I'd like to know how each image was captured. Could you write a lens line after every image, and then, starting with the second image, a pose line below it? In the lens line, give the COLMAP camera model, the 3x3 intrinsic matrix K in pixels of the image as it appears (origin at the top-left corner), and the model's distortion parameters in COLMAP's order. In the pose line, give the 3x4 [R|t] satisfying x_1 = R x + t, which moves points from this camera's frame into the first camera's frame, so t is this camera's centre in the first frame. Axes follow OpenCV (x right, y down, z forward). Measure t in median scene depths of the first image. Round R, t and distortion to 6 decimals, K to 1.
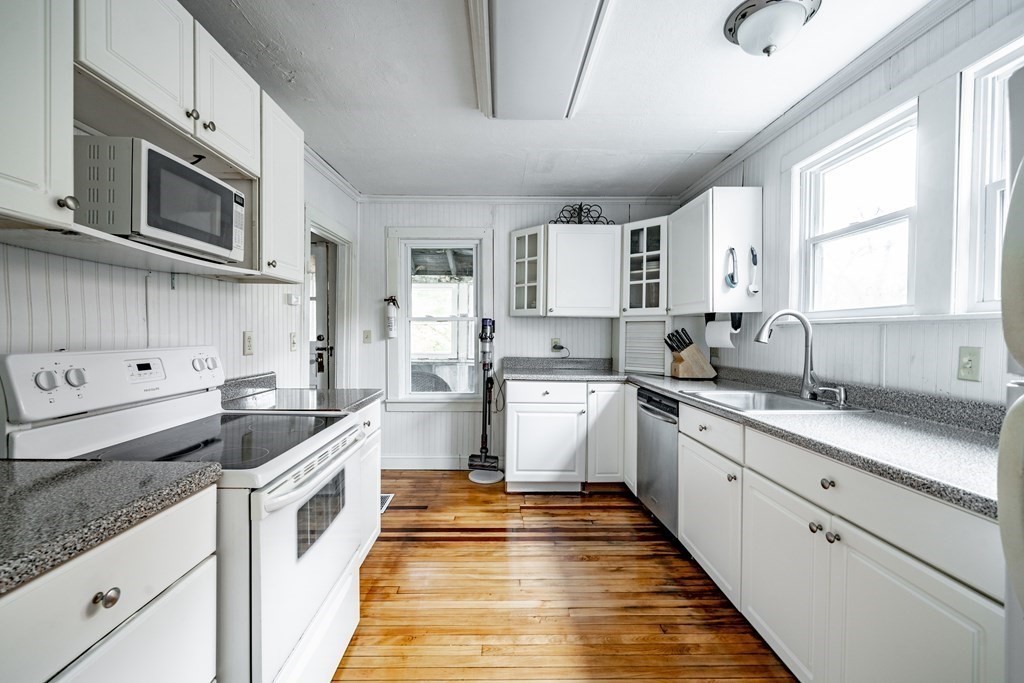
lens RADIAL K [[443.1, 0, 515.8], [0, 443.1, 337.6], [0, 0, 1]] dist [-0.000935, -0.000777]
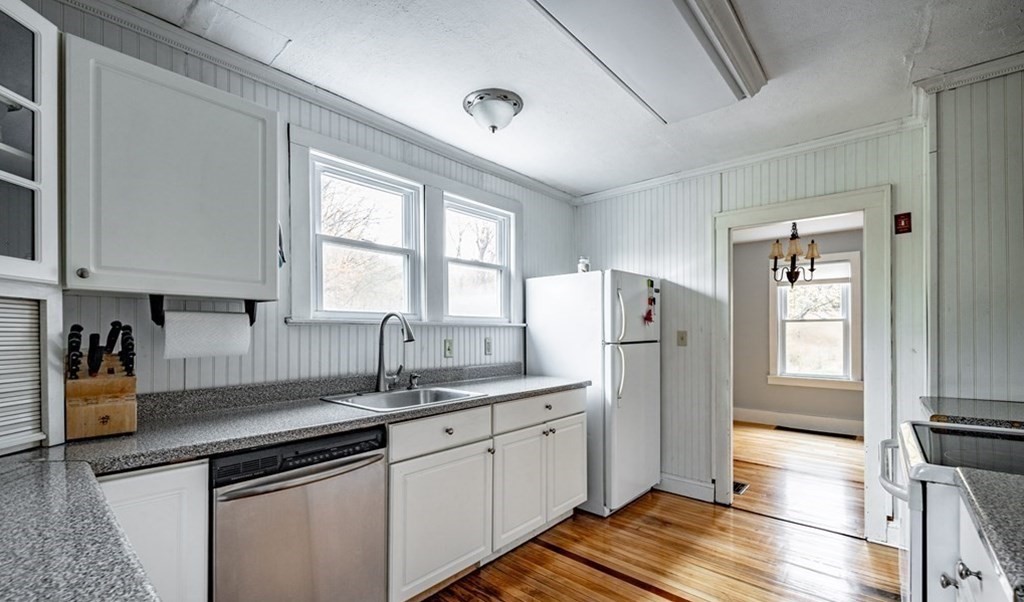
lens RADIAL K [[435.6, 0, 513.4], [0, 435.6, 325.6], [0, 0, 1]] dist [-0.002432, -0.000201]
pose [[-0.728579, -0.002275, 0.684958, -0.383862], [-0.004777, 0.999987, -0.001761, -0.028157], [-0.684945, -0.004555, -0.728580, 1.841177]]
